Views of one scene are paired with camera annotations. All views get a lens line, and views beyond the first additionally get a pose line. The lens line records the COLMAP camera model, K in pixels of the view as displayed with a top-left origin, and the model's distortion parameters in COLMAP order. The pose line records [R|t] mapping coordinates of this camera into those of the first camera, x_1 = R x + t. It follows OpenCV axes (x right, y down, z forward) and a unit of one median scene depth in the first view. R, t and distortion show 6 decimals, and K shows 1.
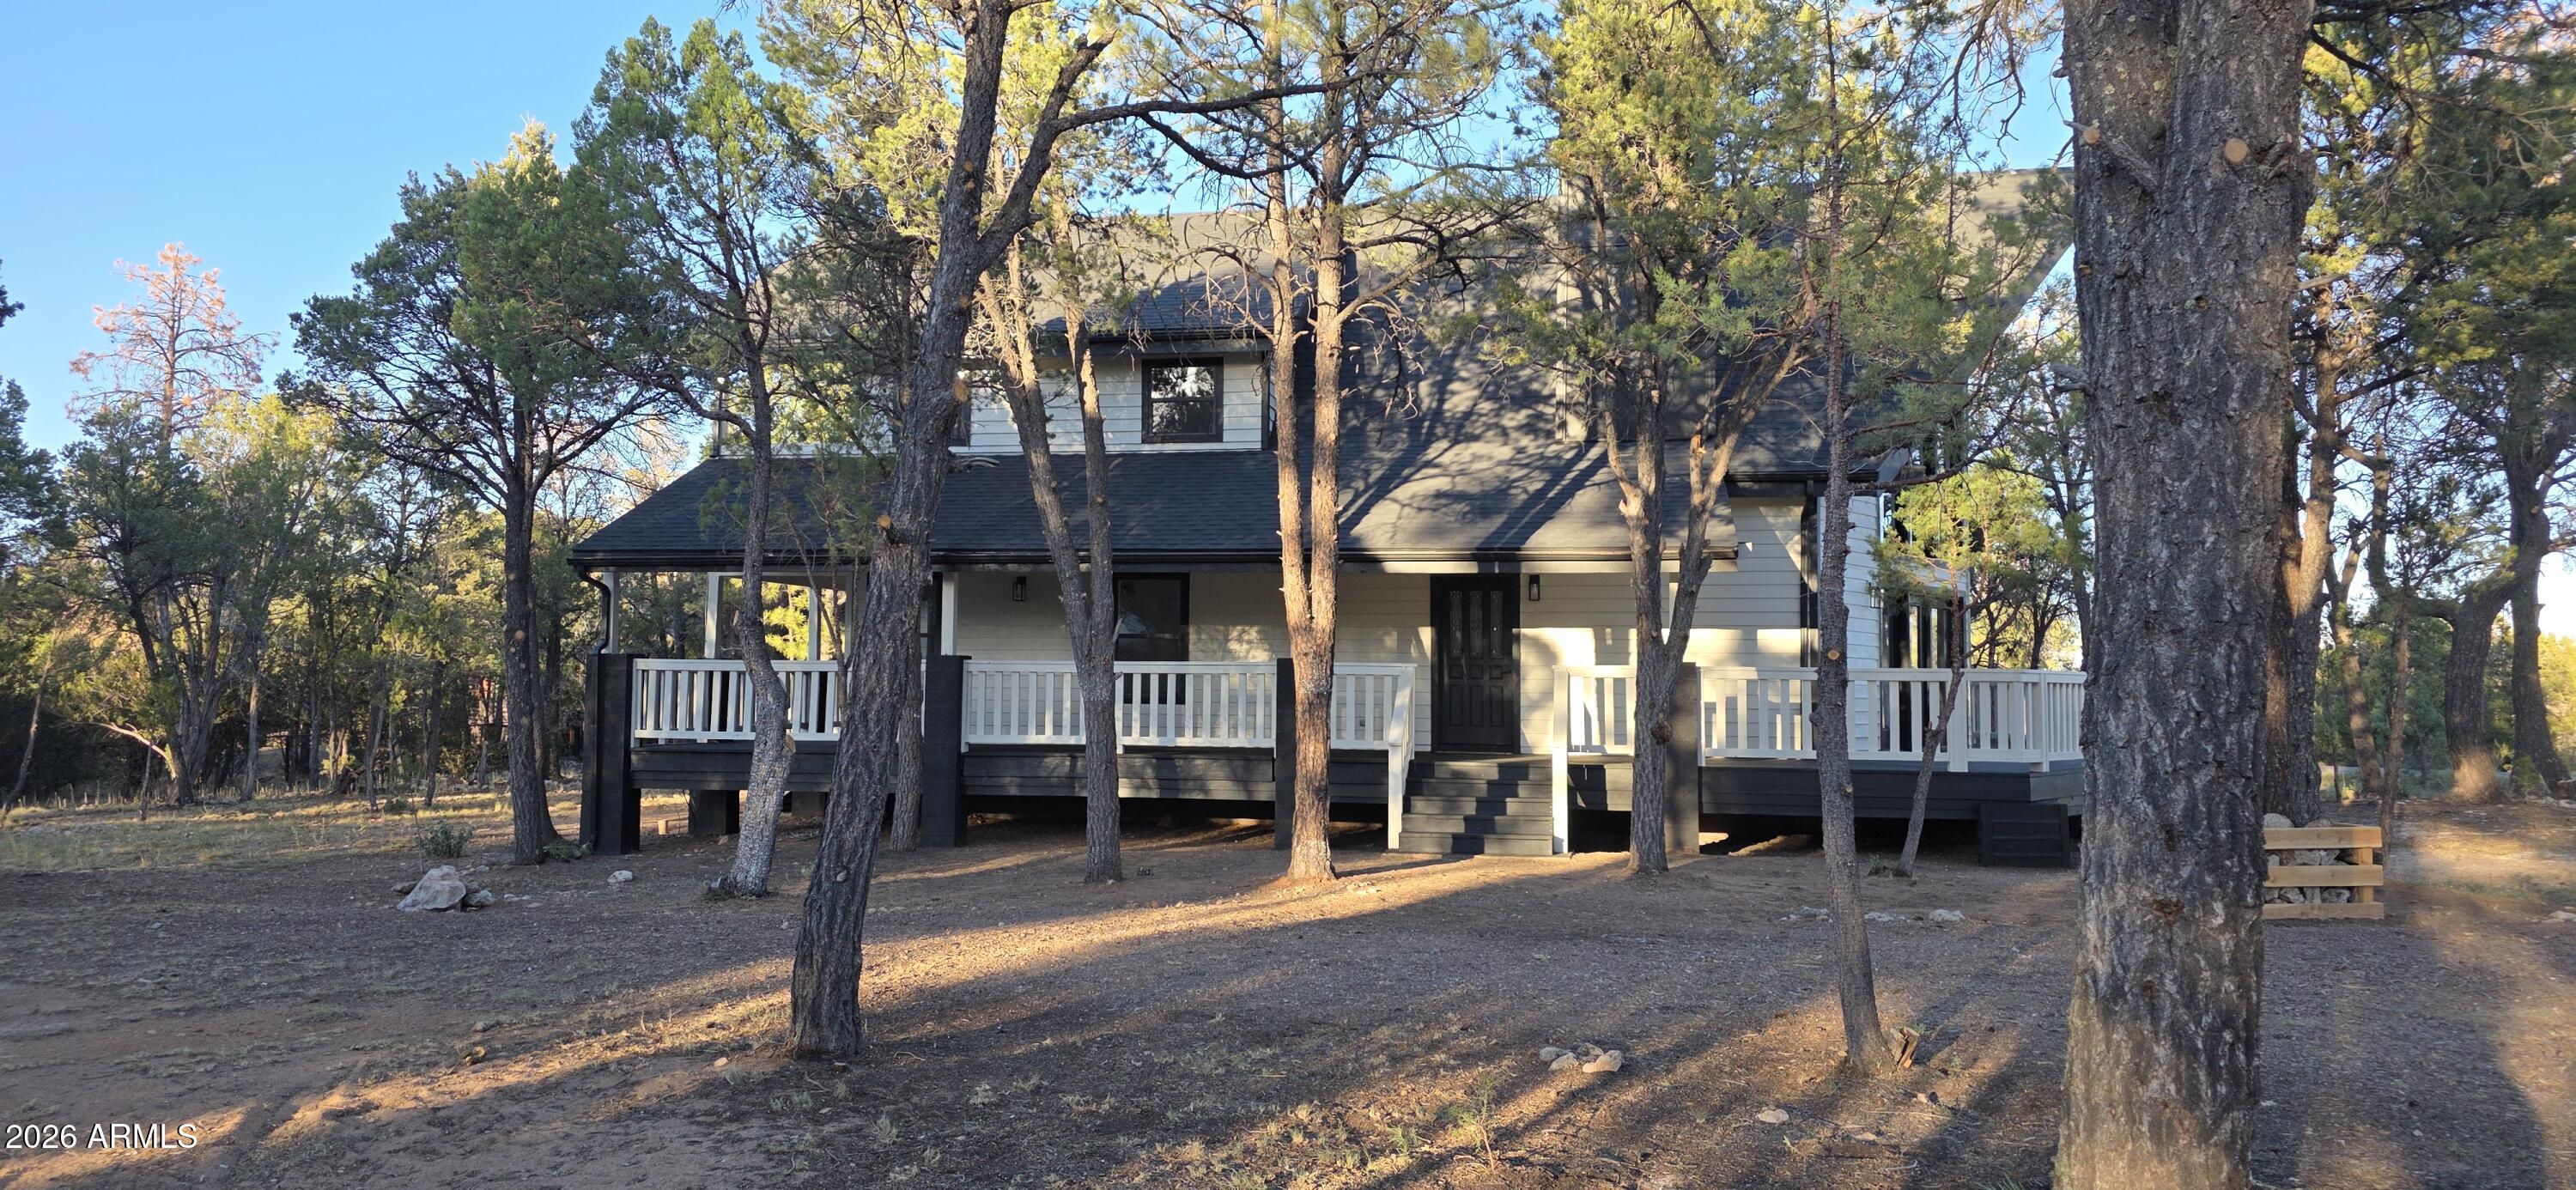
lens RADIAL K [[1720.9, 0, 1276.0], [0, 1720.9, 576.5], [0, 0, 1]] dist [0.053374, -0.050199]
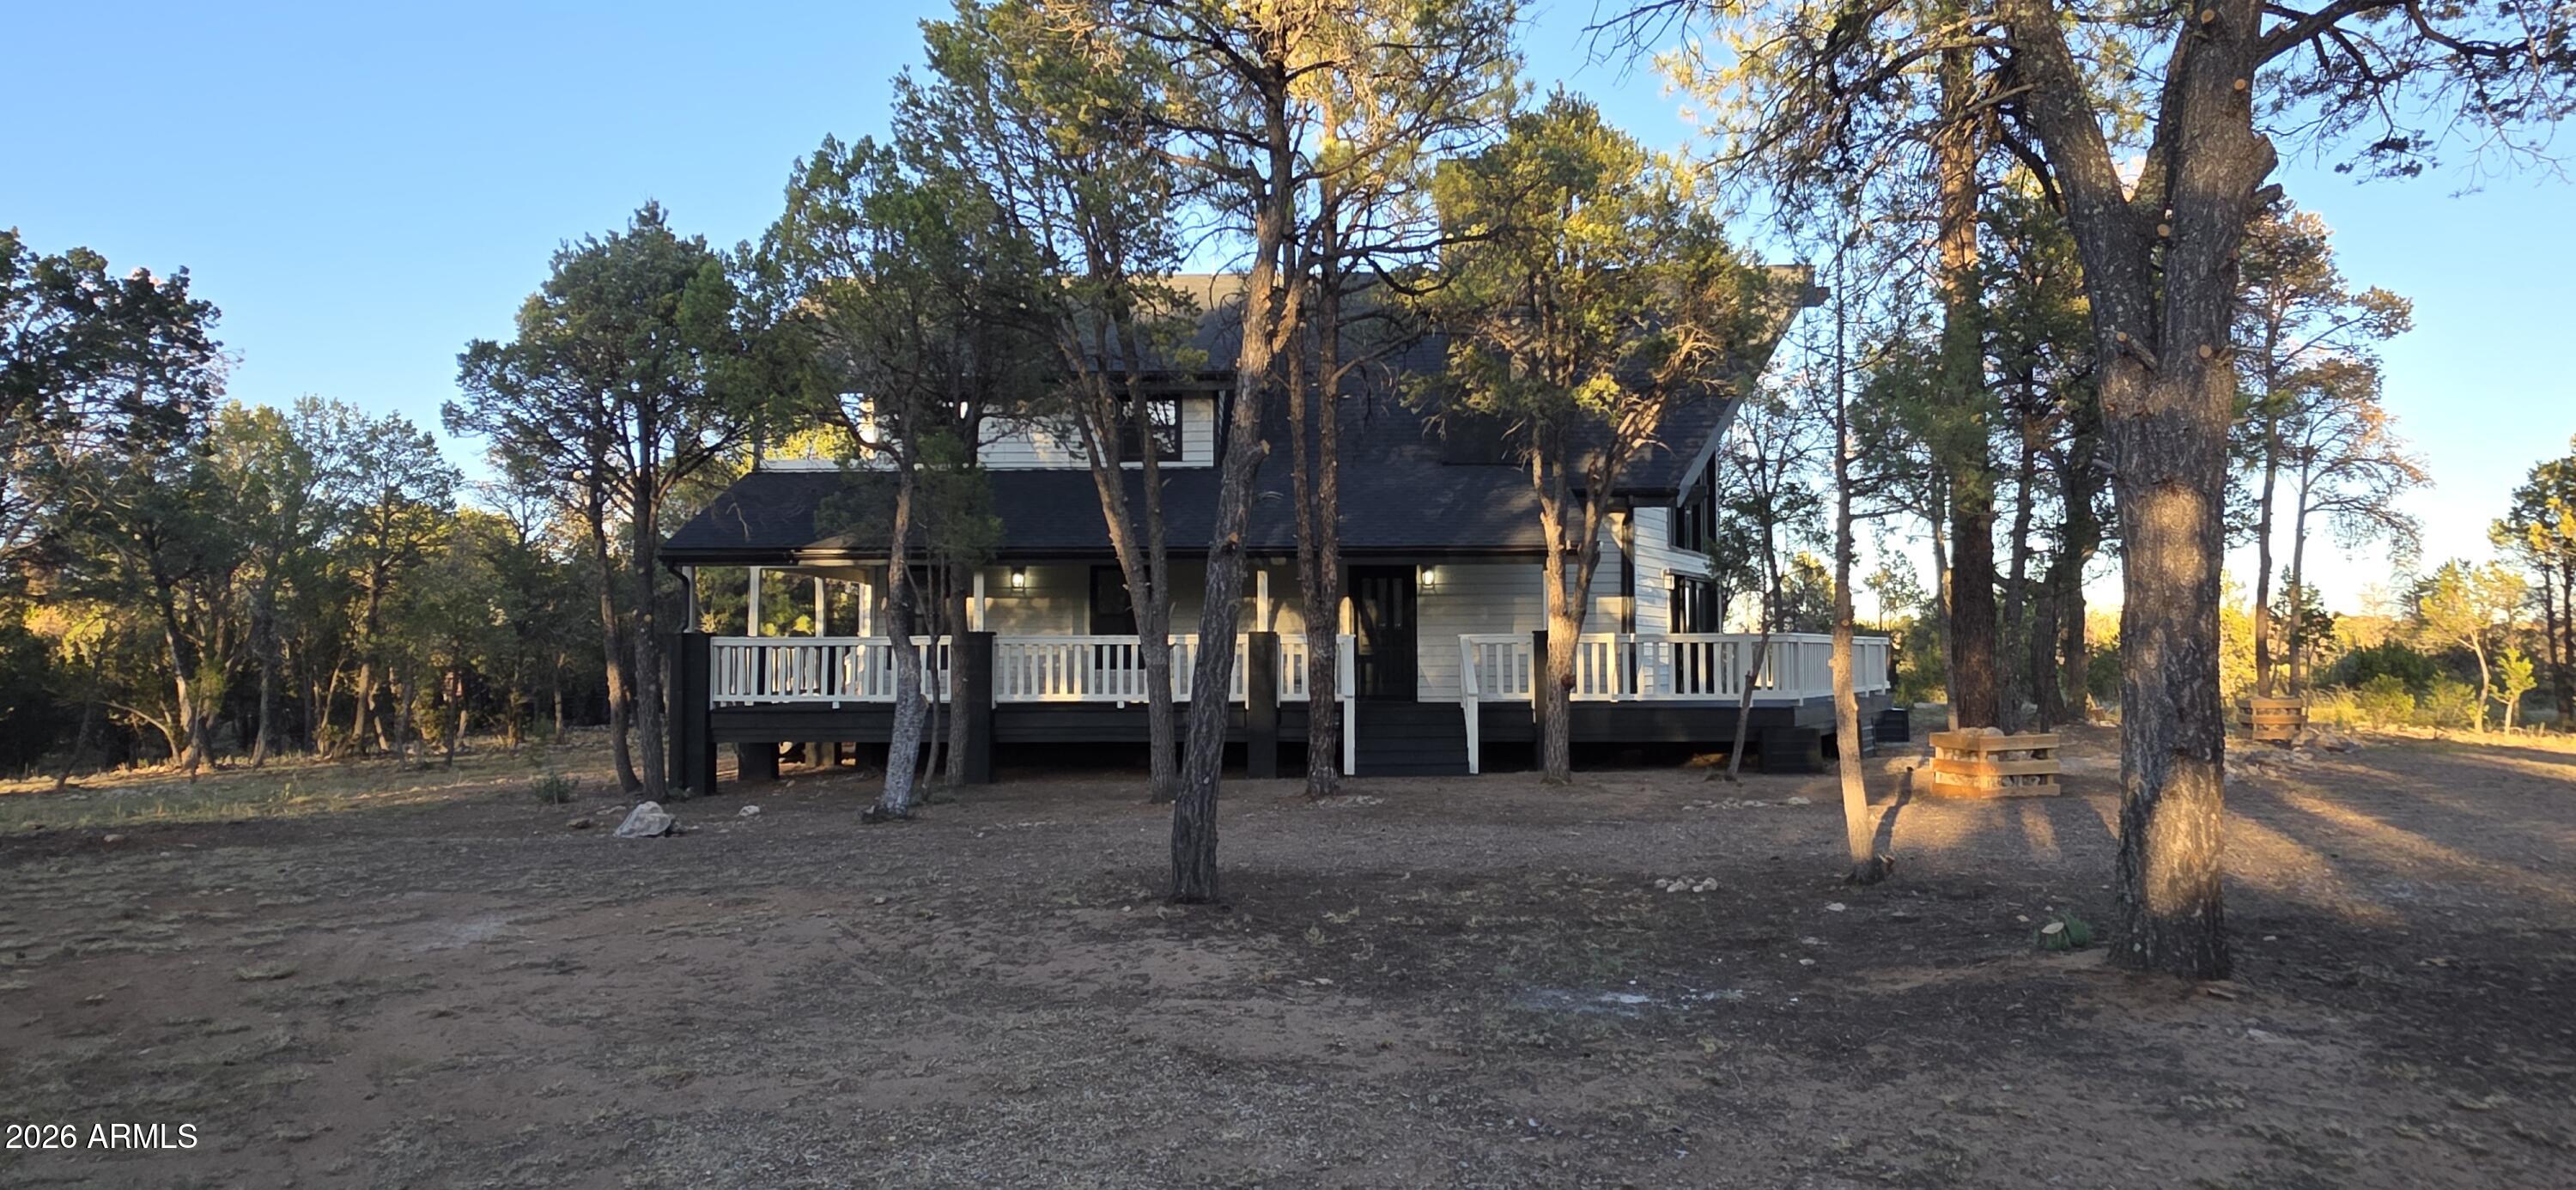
lens RADIAL K [[1453.0, 0, 1292.9], [0, 1453.0, 586.1], [0, 0, 1]] dist [0.005101, -0.003757]
pose [[0.987351, -0.005836, 0.158445, -0.149806], [0.003256, 0.999858, 0.016540, -0.004460], [-0.158519, -0.015814, 0.987229, -0.089139]]
